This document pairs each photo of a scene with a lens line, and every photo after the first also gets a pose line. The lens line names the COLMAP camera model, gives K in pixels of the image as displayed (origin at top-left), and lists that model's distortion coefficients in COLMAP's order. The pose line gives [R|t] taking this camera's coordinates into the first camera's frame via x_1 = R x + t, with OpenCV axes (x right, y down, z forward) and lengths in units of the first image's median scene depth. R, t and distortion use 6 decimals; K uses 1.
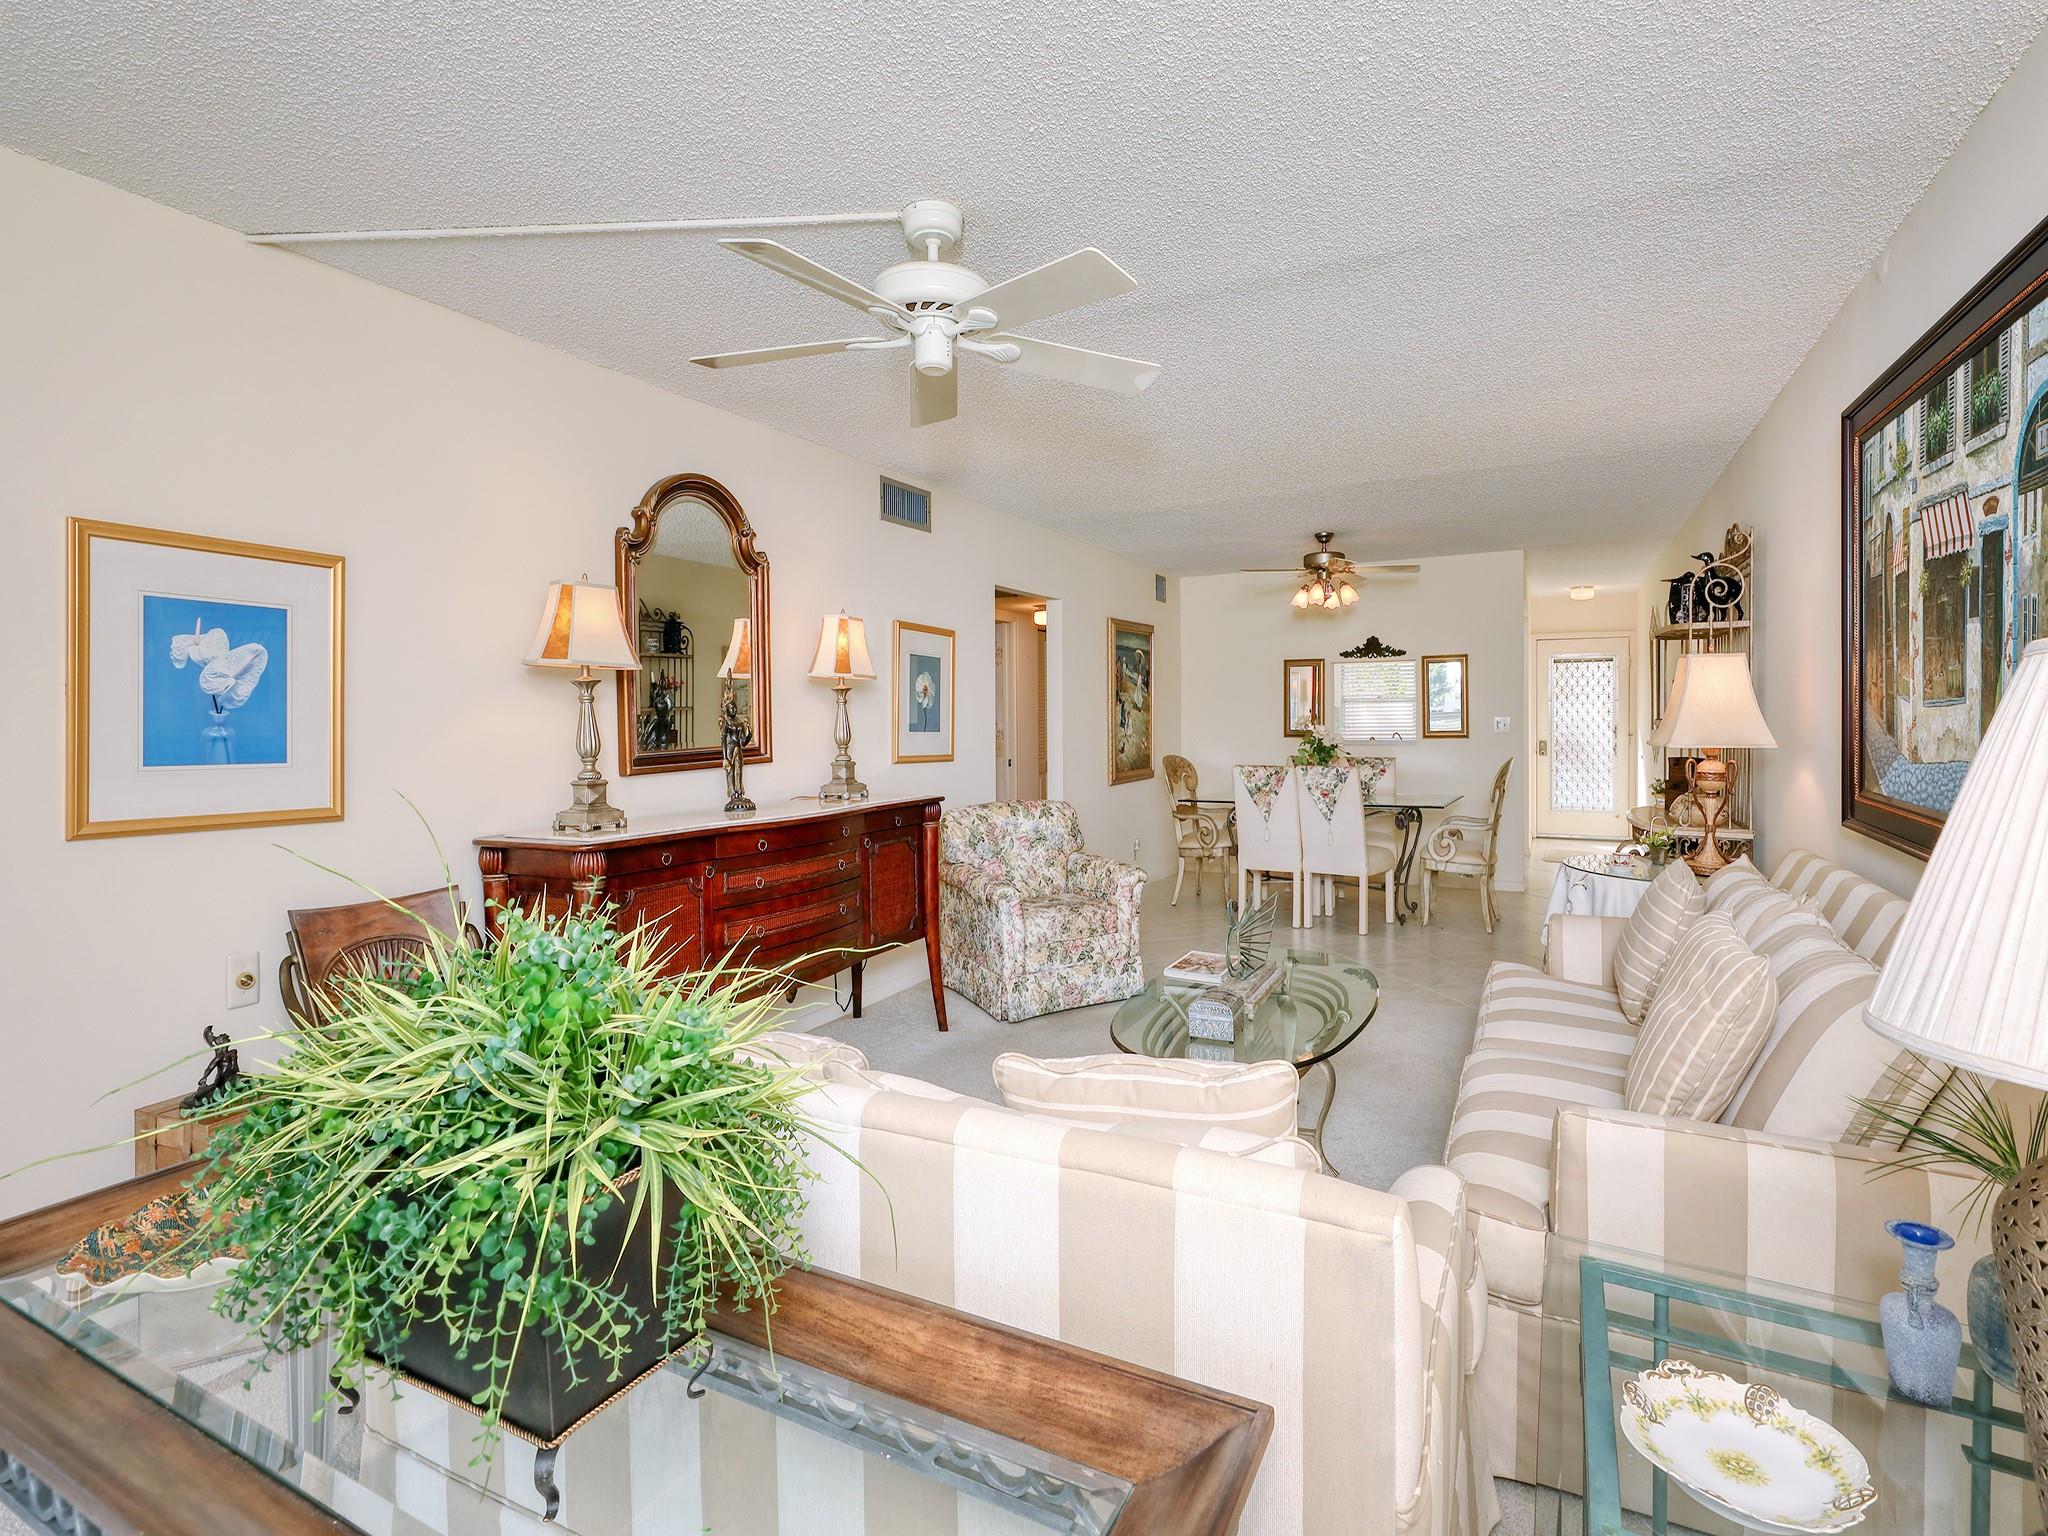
lens RADIAL K [[935.6, 0, 1043.8], [0, 935.6, 719.4], [0, 0, 1]] dist [0.000621, -0.000796]
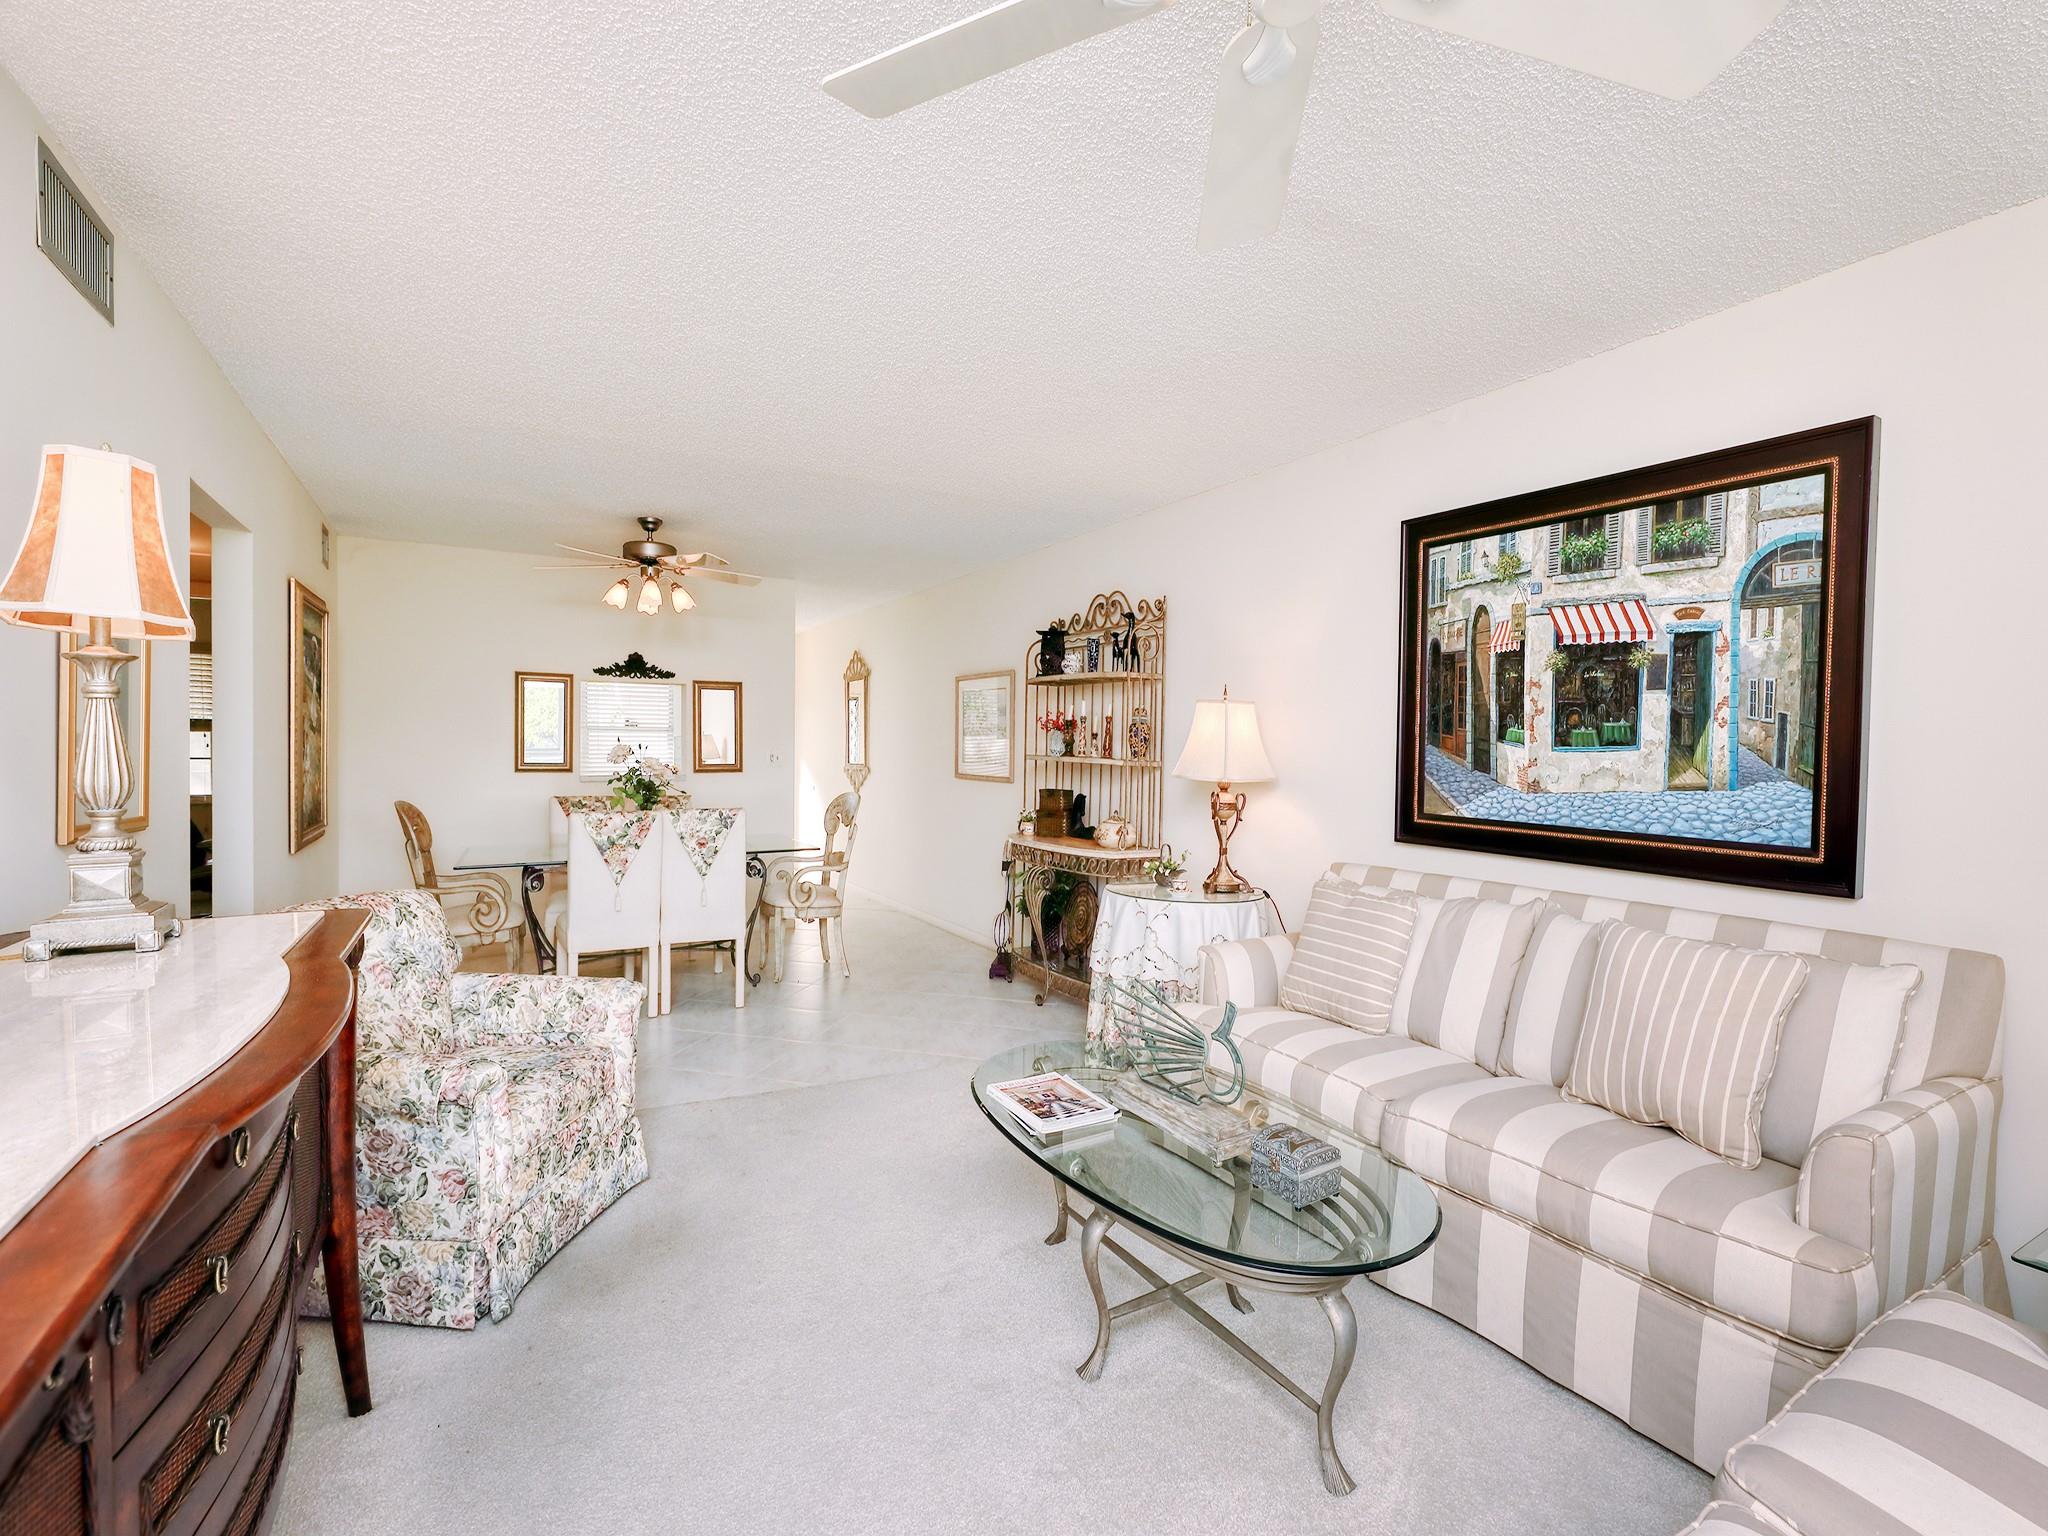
lens RADIAL K [[935.6, 0, 1019.4], [0, 935.6, 754.3], [0, 0, 1]] dist [0.000621, -0.000796]
pose [[0.536606, 0.009671, 0.843778, -0.268822], [-0.012579, 0.999915, -0.003461, 0.002502], [-0.843739, -0.008756, 0.536682, 0.390521]]
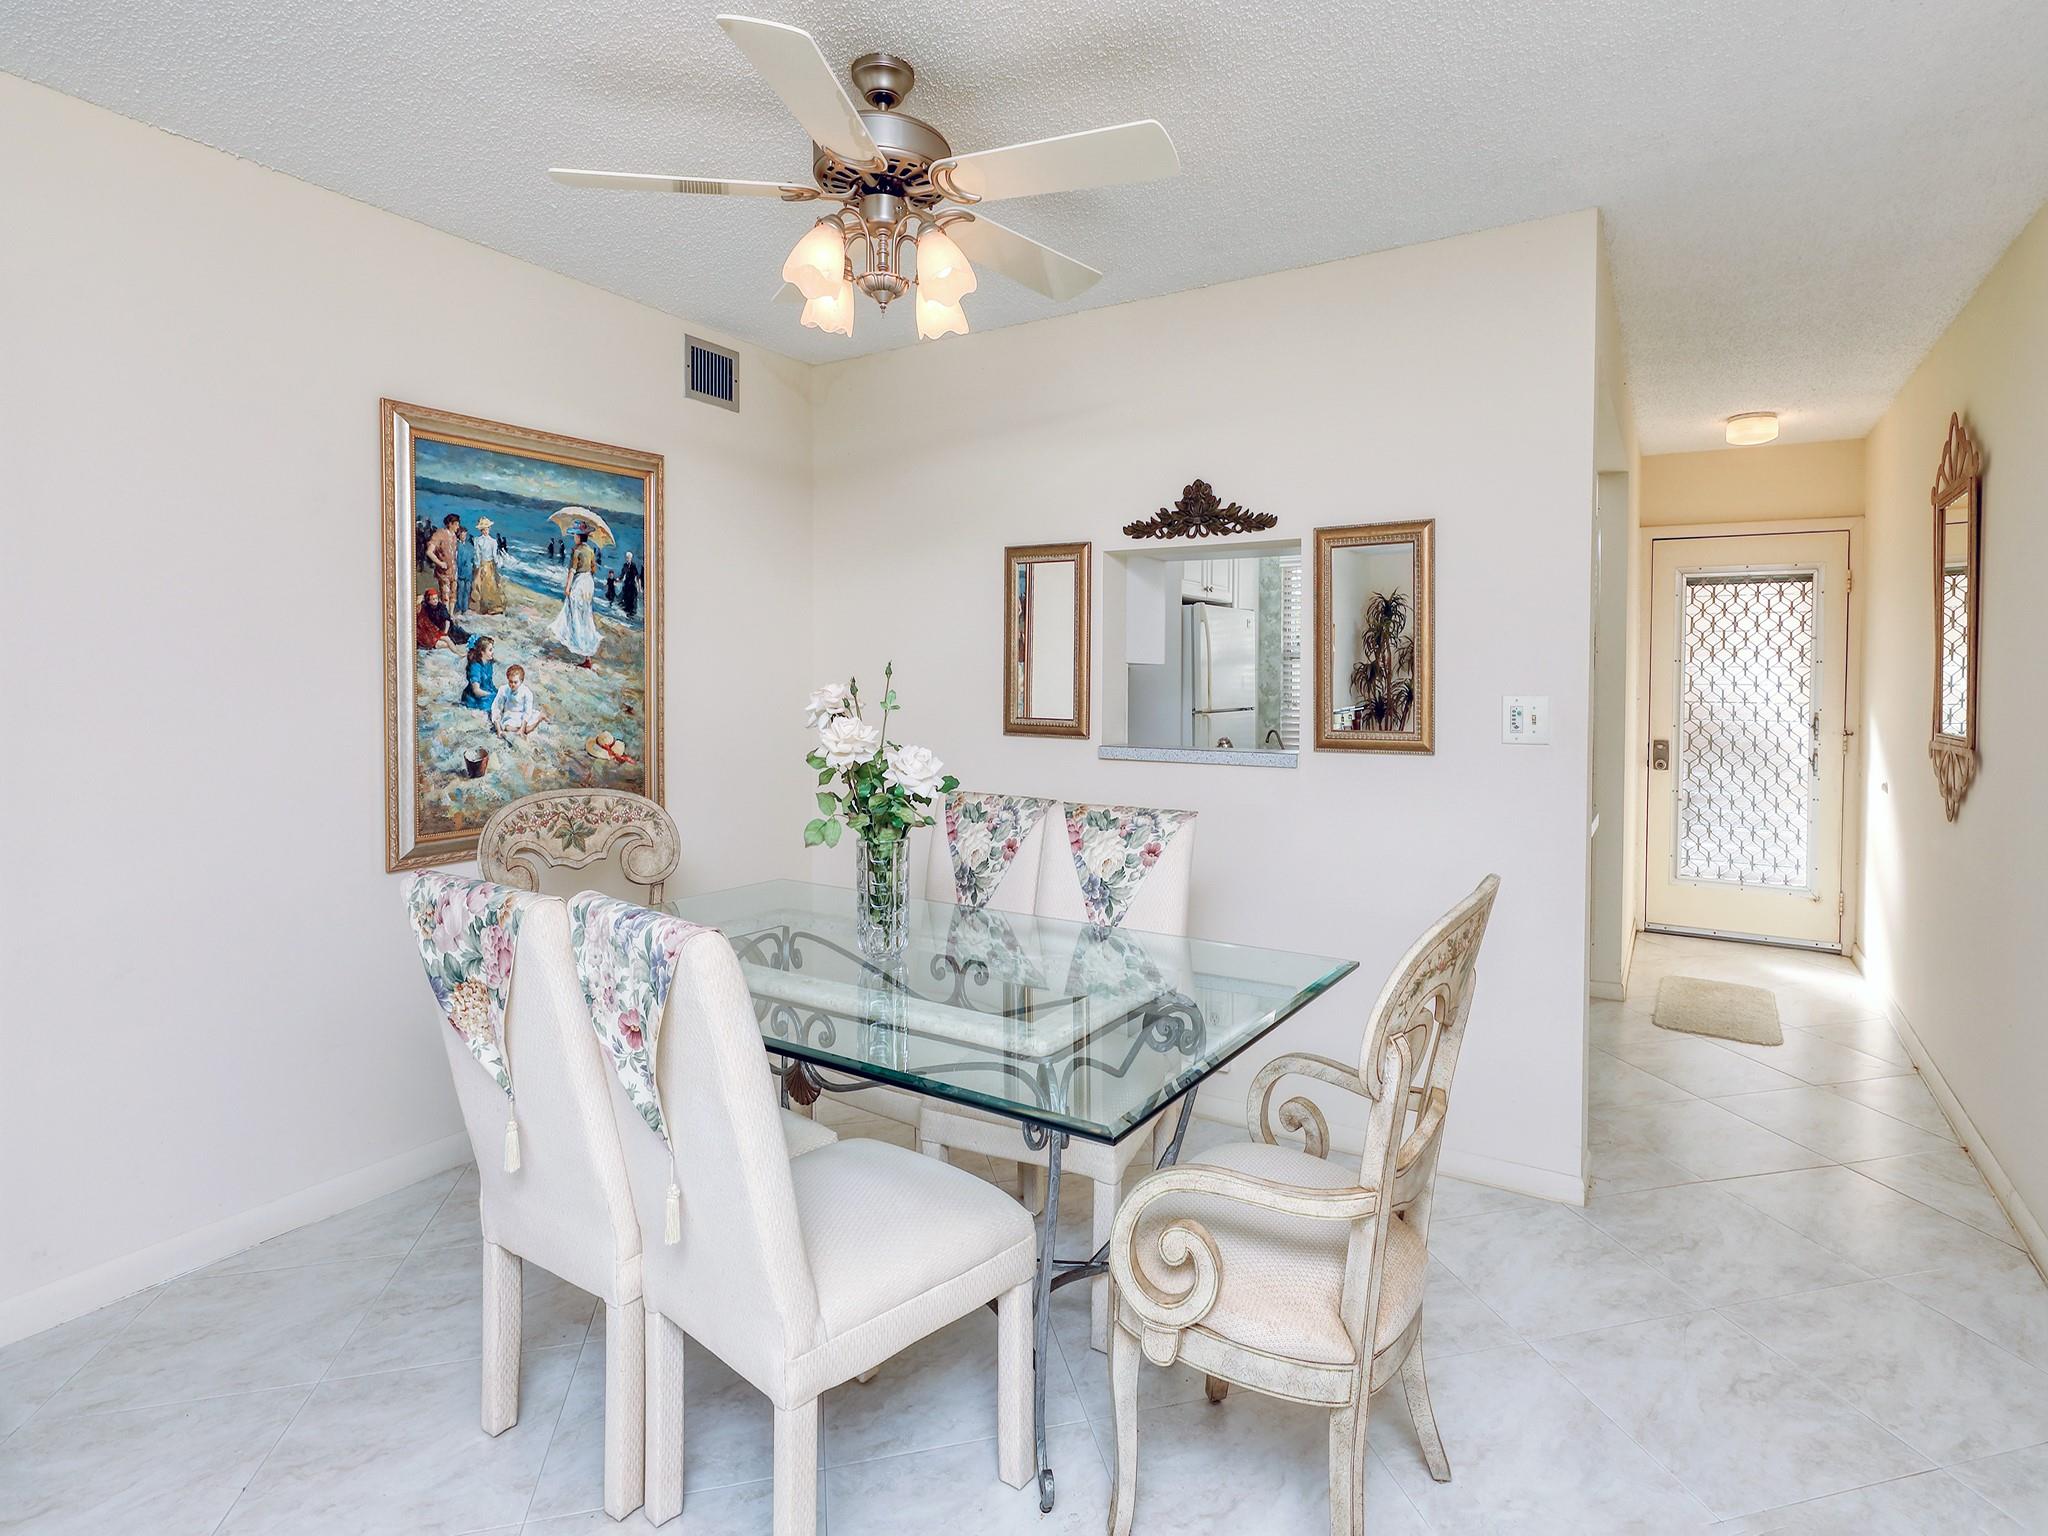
lens RADIAL K [[1066.7, 0, 1031.2], [0, 1066.7, 688.8], [0, 0, 1]] dist [0.000648, -0.001374]
pose [[0.998354, 0.016357, -0.054974, 0.475465], [-0.015859, 0.999829, 0.009477, -0.009932], [0.055120, -0.008590, 0.998443, 0.859705]]
